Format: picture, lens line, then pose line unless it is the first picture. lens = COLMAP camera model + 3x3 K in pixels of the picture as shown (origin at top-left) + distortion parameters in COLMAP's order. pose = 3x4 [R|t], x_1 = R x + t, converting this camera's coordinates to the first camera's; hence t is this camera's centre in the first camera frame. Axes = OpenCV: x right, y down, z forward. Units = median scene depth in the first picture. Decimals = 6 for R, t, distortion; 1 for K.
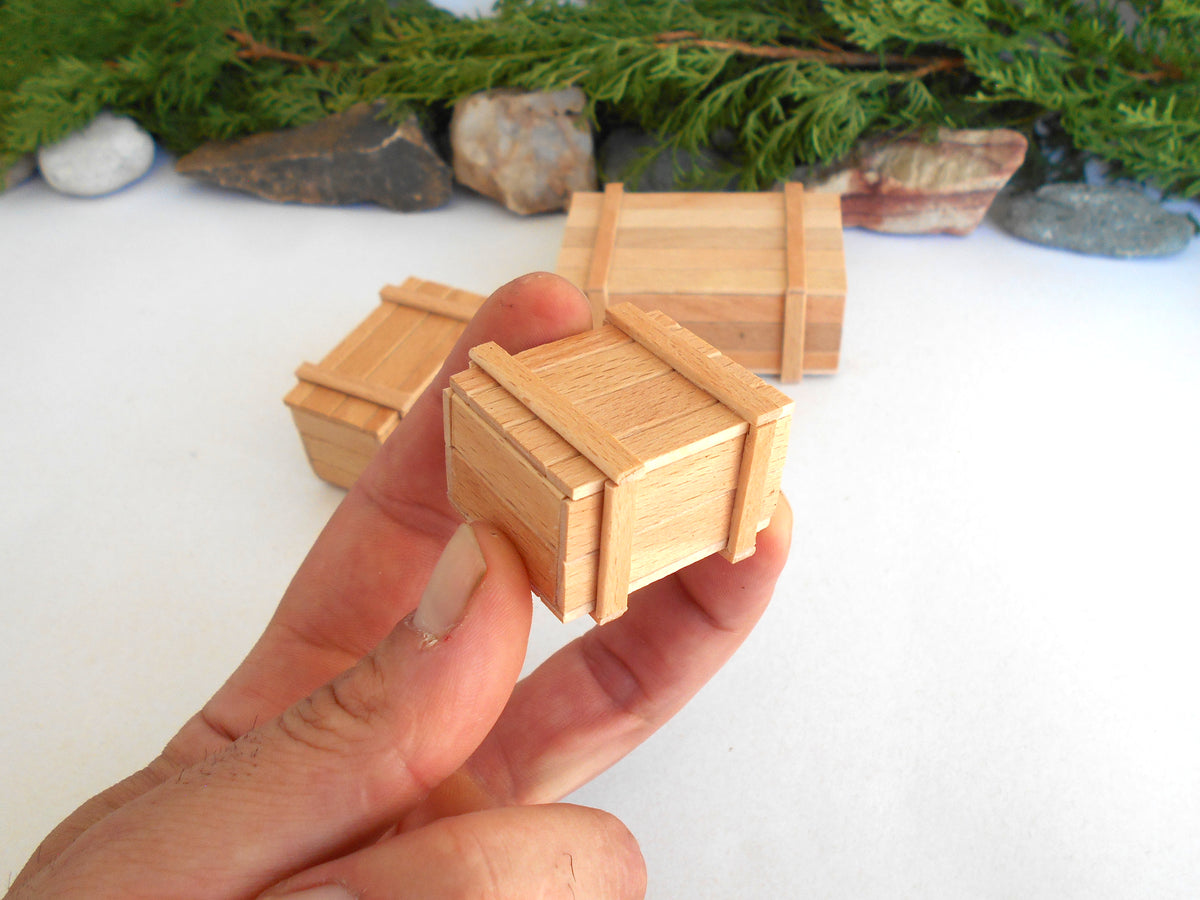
lens RADIAL K [[1030.5, 0, 601.5], [0, 1030.5, 445.9], [0, 0, 1]] dist [-0.016762, 0.013855]
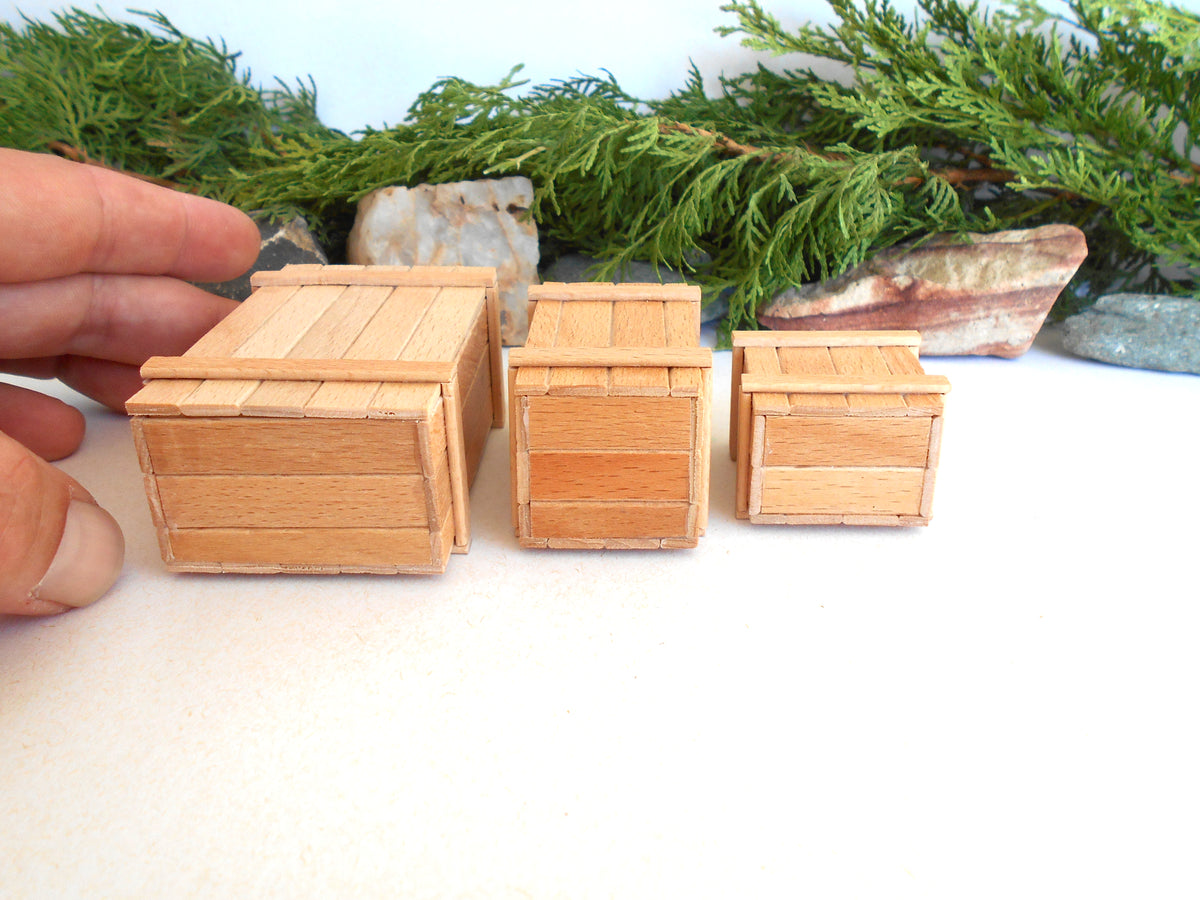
lens RADIAL K [[1025.9, 0, 602.3], [0, 1025.9, 448.5], [0, 0, 1]] dist [-0.010656, 0.001944]
pose [[0.985888, 0.007450, 0.167240, -0.095060], [0.050590, 0.939042, -0.340059, 0.115428], [-0.159579, 0.343721, 0.925414, 0.342239]]
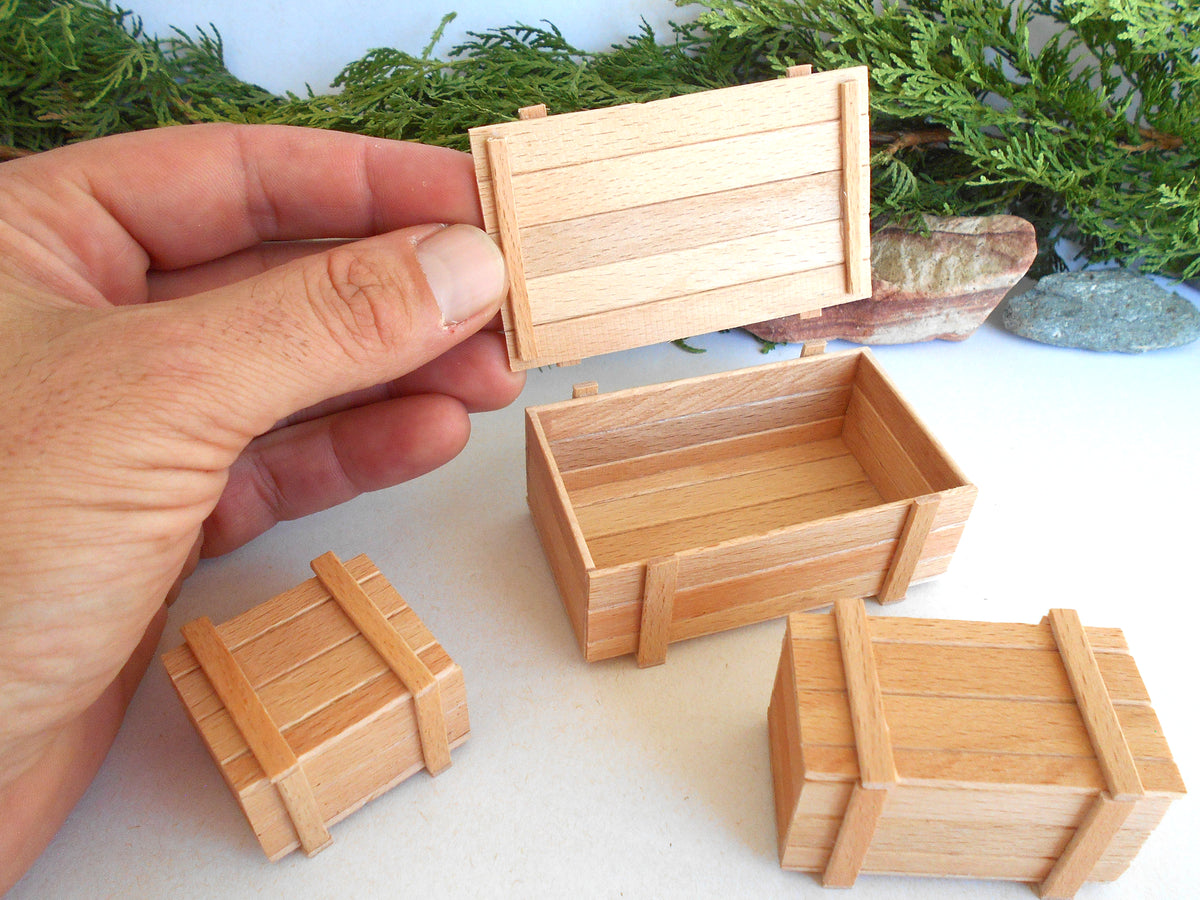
lens RADIAL K [[1029.1, 0, 600.1], [0, 1029.1, 449.6], [0, 0, 1]] dist [-0.012242, 0.012406]
pose [[0.960378, -0.111674, 0.255350, -0.152646], [0.122869, 0.992020, -0.028267, -0.129027], [-0.250156, 0.058522, 0.966435, 0.270536]]
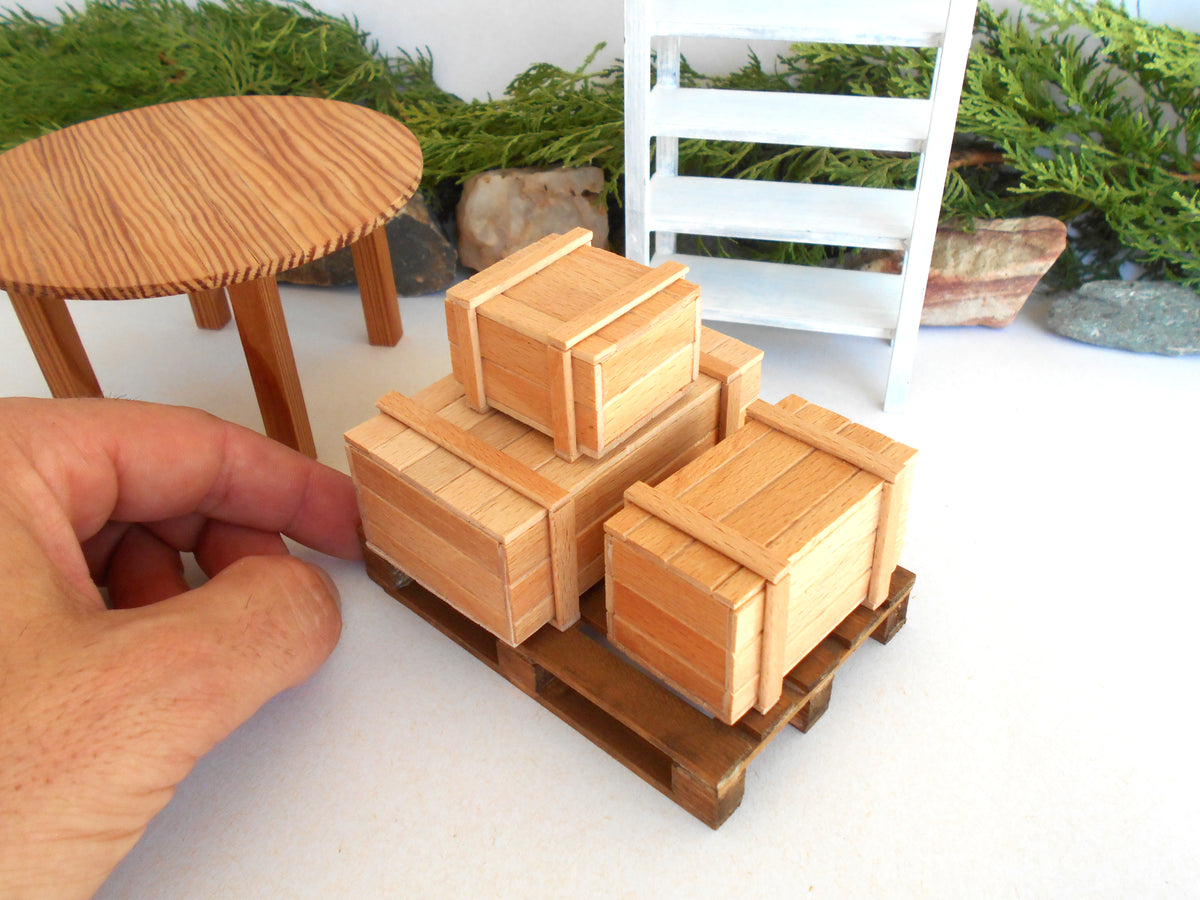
lens RADIAL K [[1030.2, 0, 601.0], [0, 1030.2, 450.5], [0, 0, 1]] dist [-0.022558, 0.016856]
pose [[0.998716, 0.026622, 0.043105, -0.054675], [-0.020316, 0.989853, -0.140639, 0.044016], [-0.046411, 0.139582, 0.989122, 0.098930]]
